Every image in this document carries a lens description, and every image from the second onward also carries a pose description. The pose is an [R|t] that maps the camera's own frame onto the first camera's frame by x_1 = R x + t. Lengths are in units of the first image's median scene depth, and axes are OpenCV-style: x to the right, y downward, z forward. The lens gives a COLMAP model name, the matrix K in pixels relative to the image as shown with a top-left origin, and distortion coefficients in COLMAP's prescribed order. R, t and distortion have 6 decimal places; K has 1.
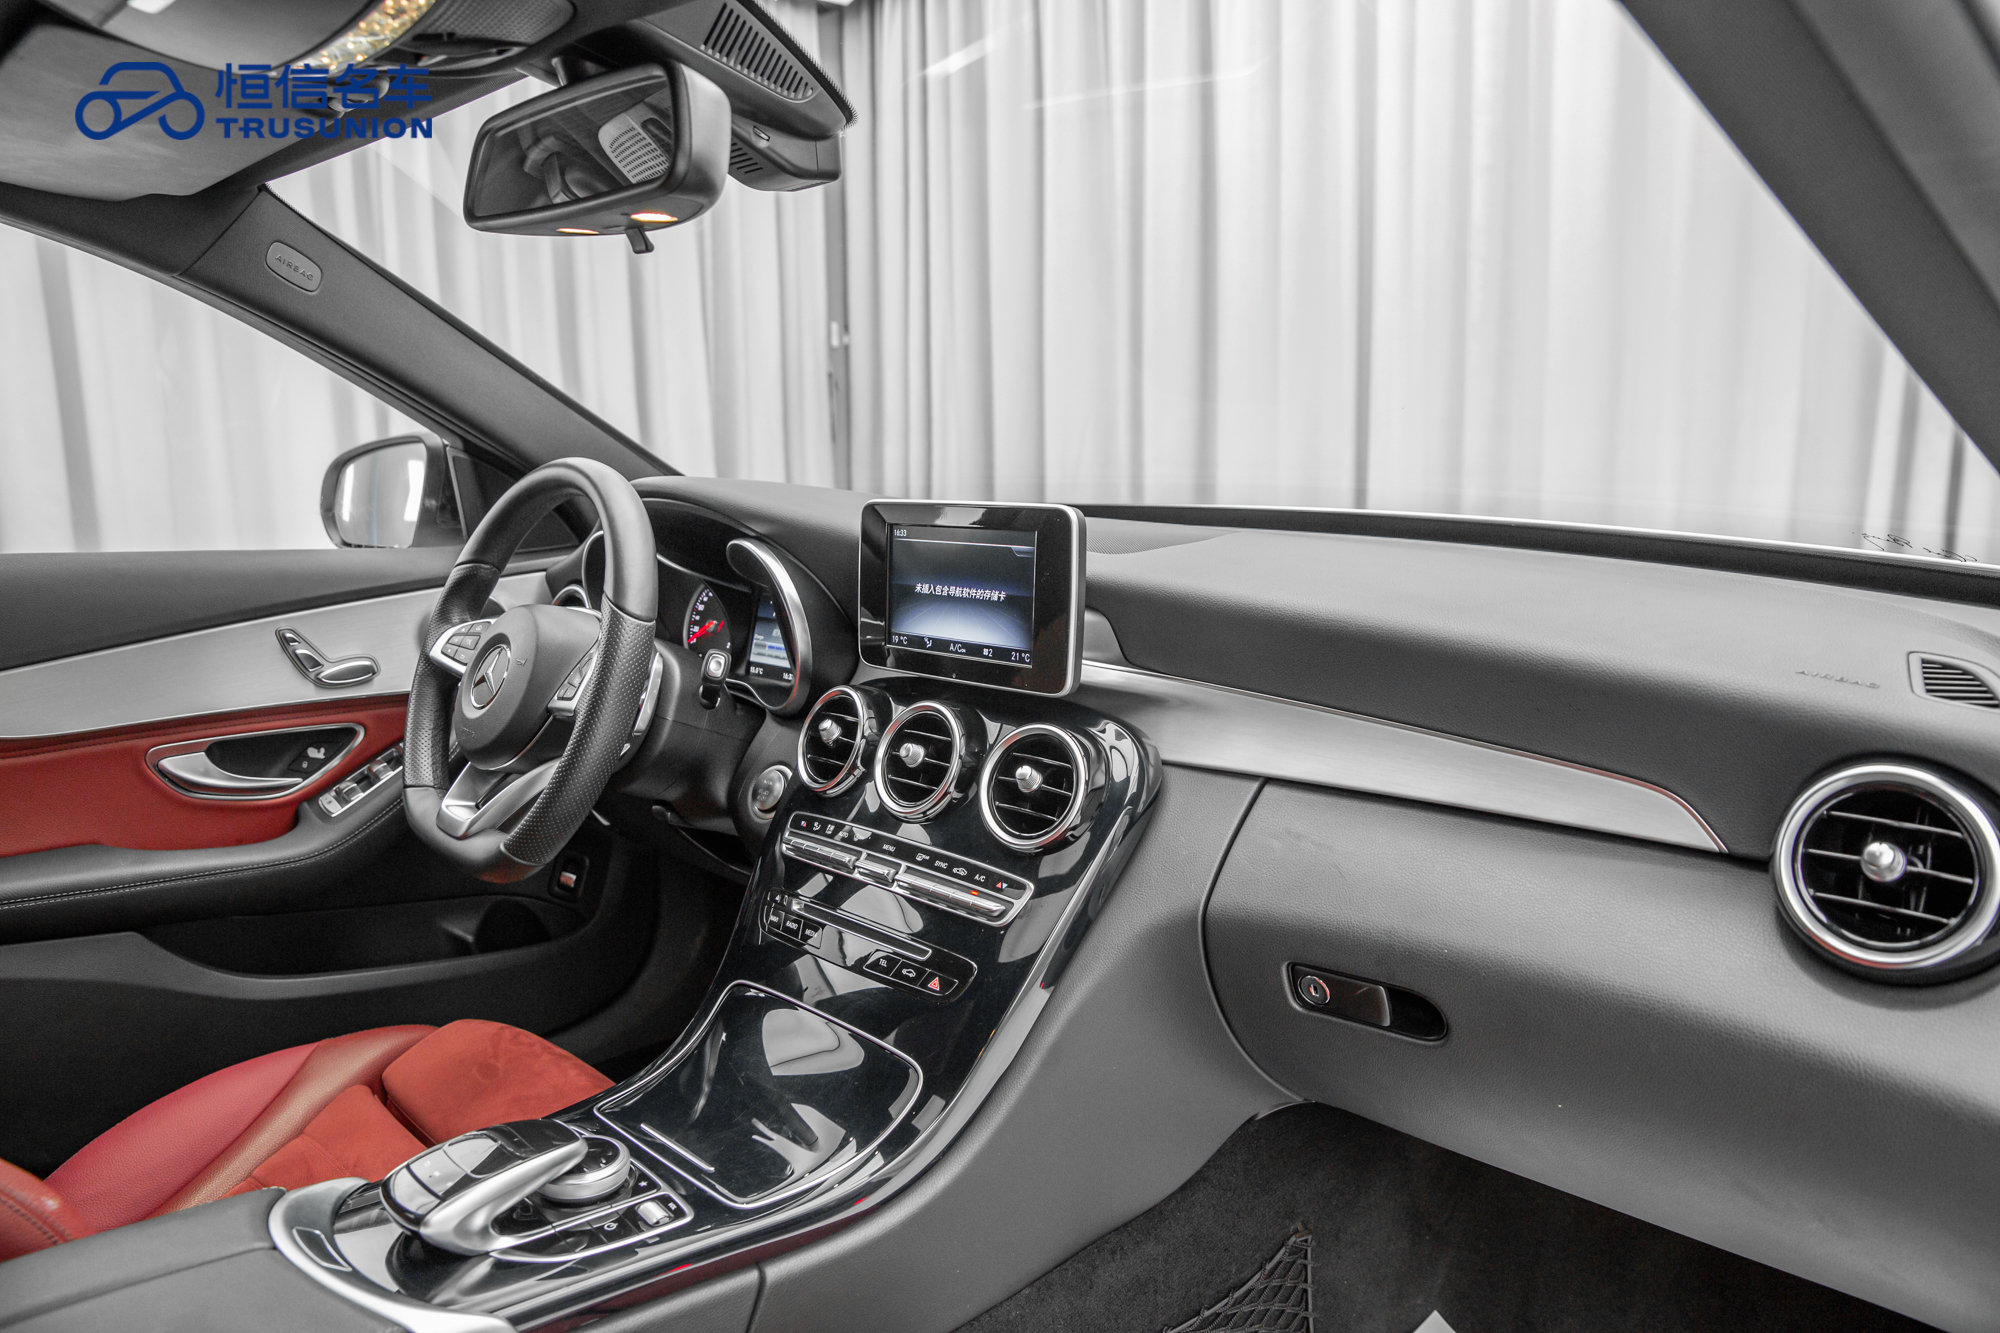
lens RADIAL K [[1377.4, 0, 1000.0], [0, 1377.4, 666.5], [0, 0, 1]] dist [-0.095824, 0.048262]
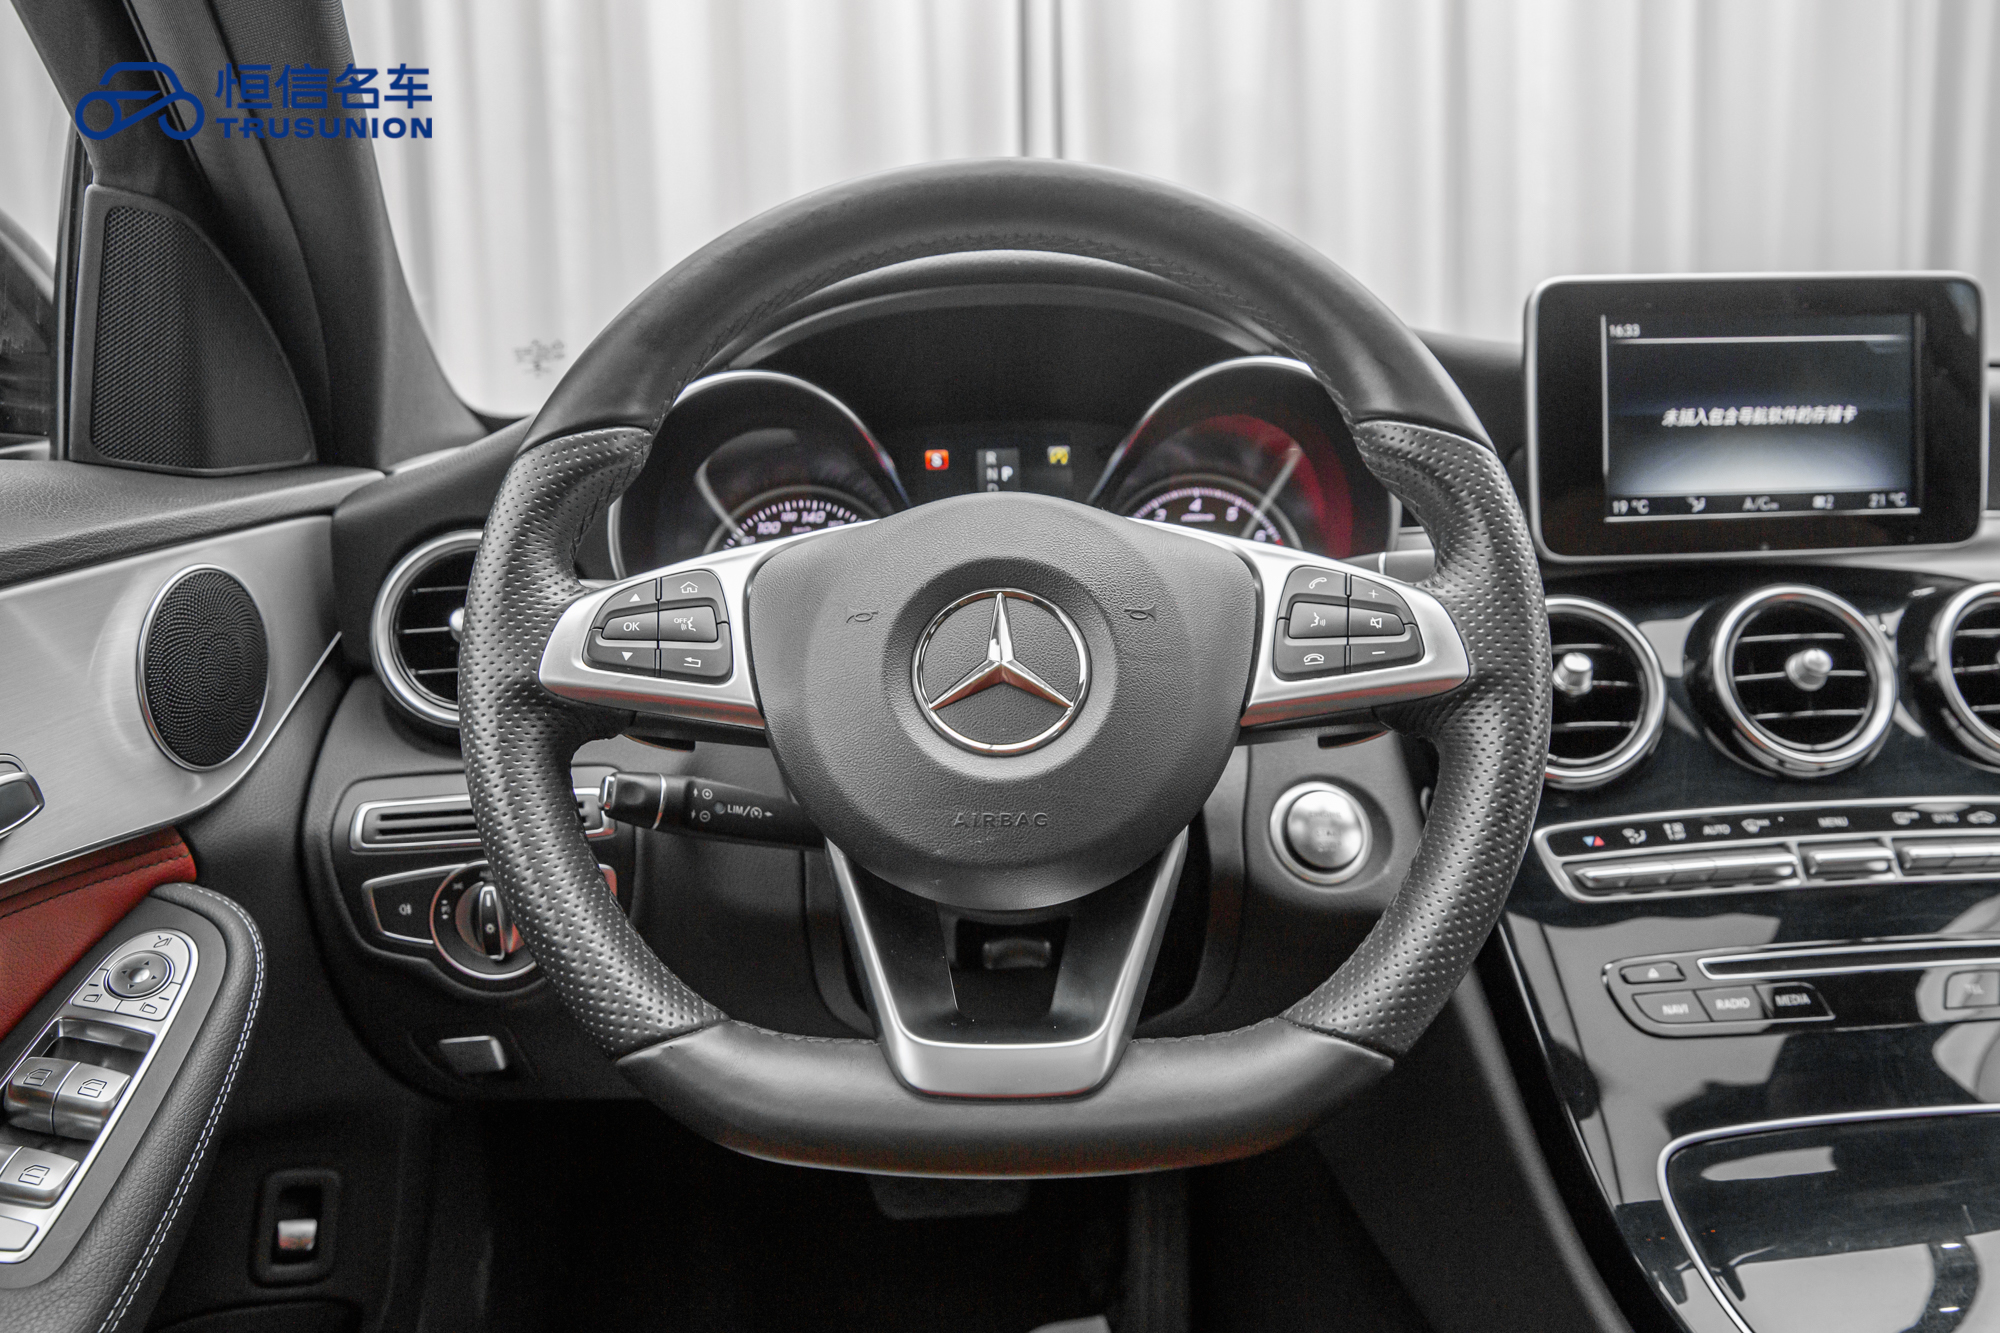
lens RADIAL K [[1522.9, 0, 1000.0], [0, 1522.9, 666.5], [0, 0, 1]] dist [-0.122411, 0.086384]
pose [[0.677025, -0.109412, 0.727781, -0.790037], [0.143421, 0.989543, 0.015346, -0.000015], [-0.721850, 0.093989, 0.685637, 0.797479]]
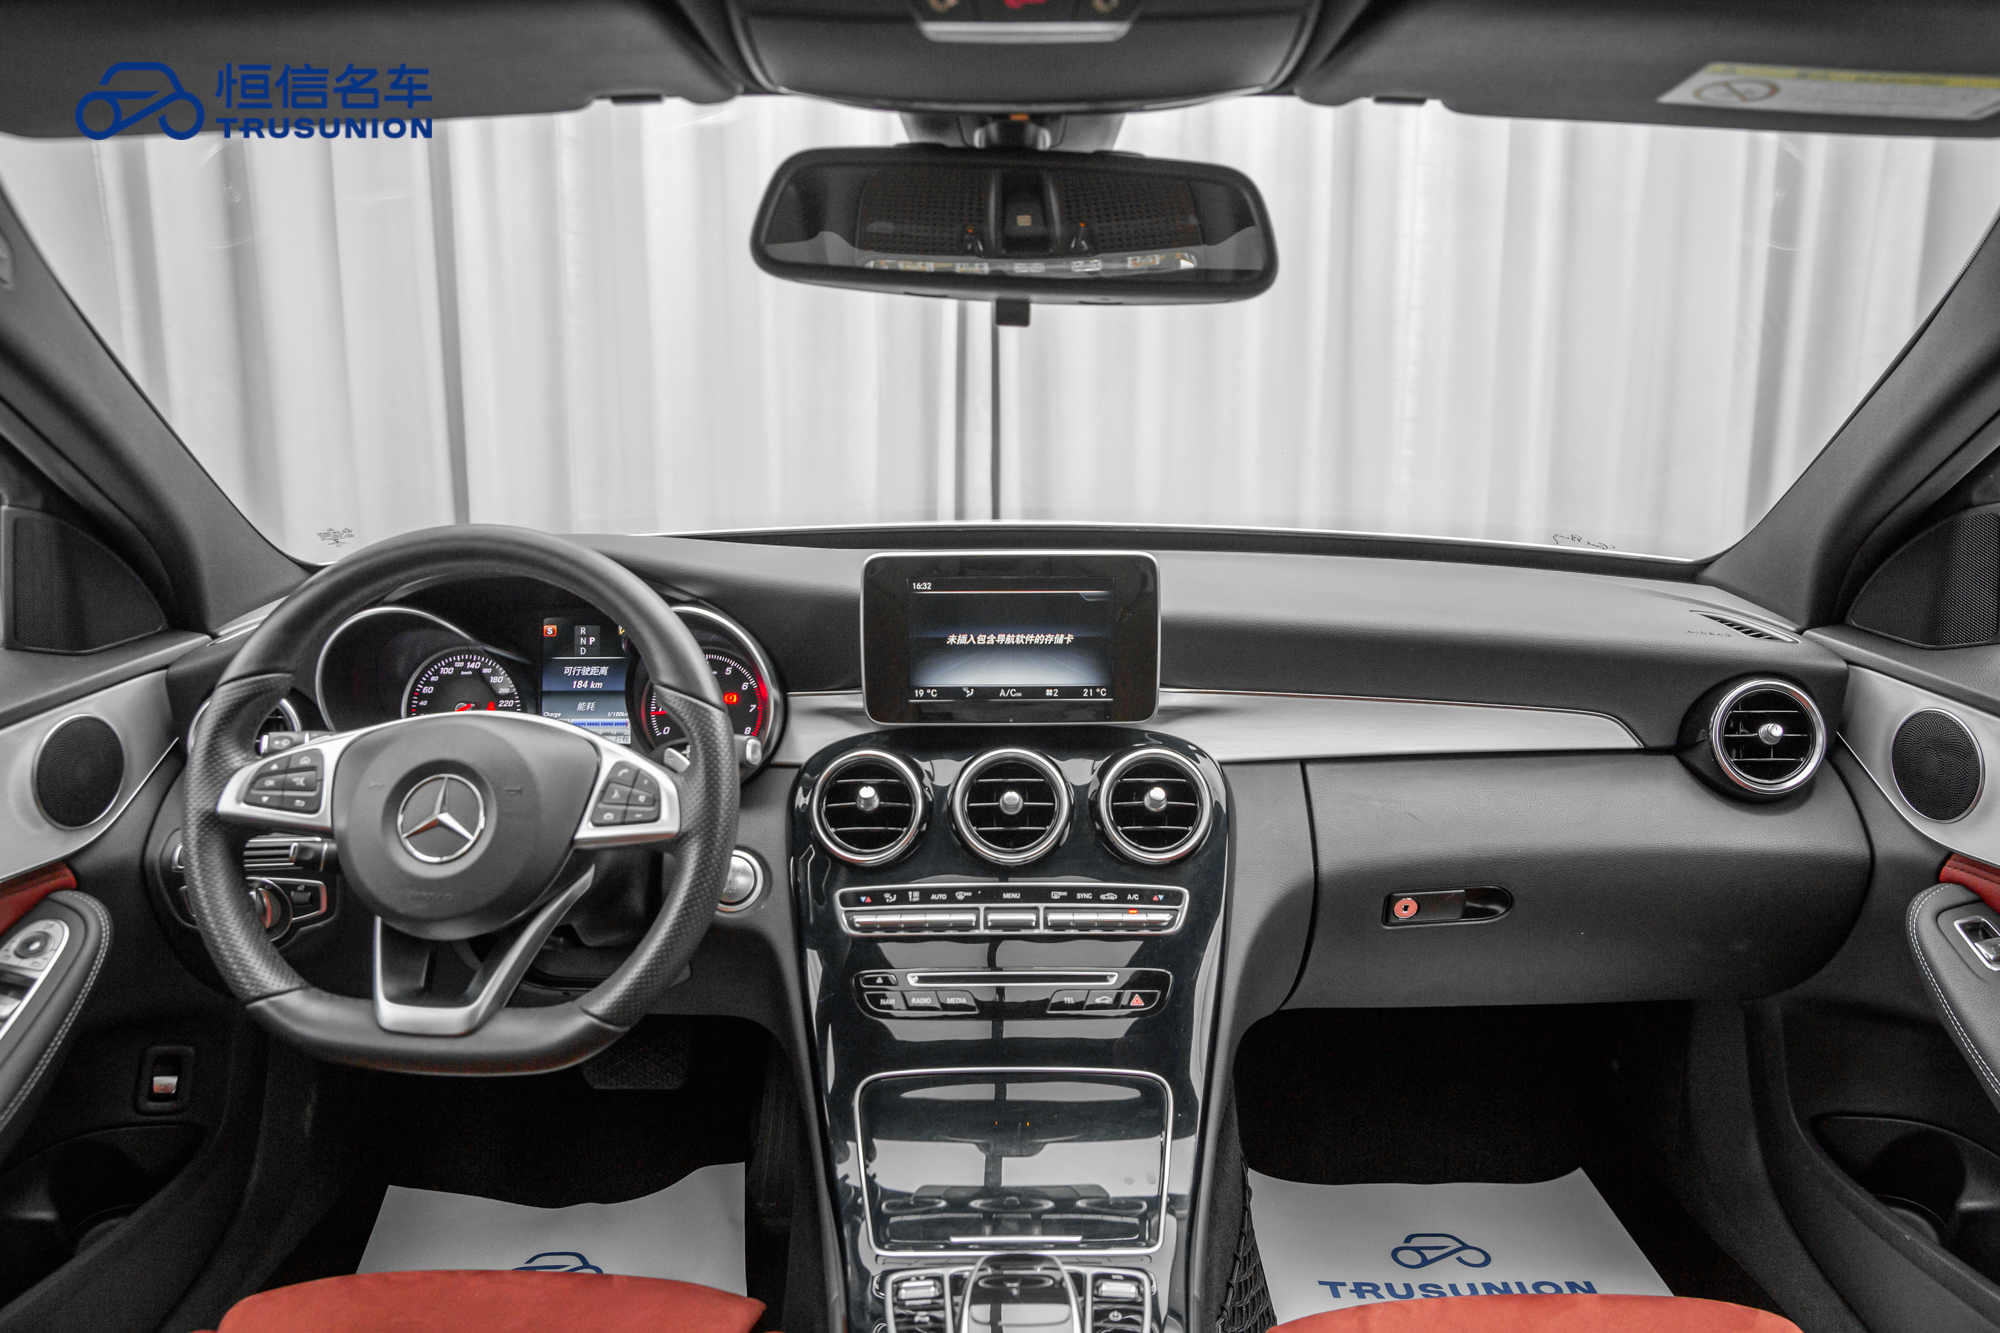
lens RADIAL K [[1377.4, 0, 1000.0], [0, 1377.4, 666.5], [0, 0, 1]] dist [-0.095824, 0.048262]
pose [[0.698091, -0.127878, 0.704497, -0.772726], [0.111715, 0.991325, 0.069243, -0.107045], [-0.707240, 0.030365, 0.706321, 0.274708]]
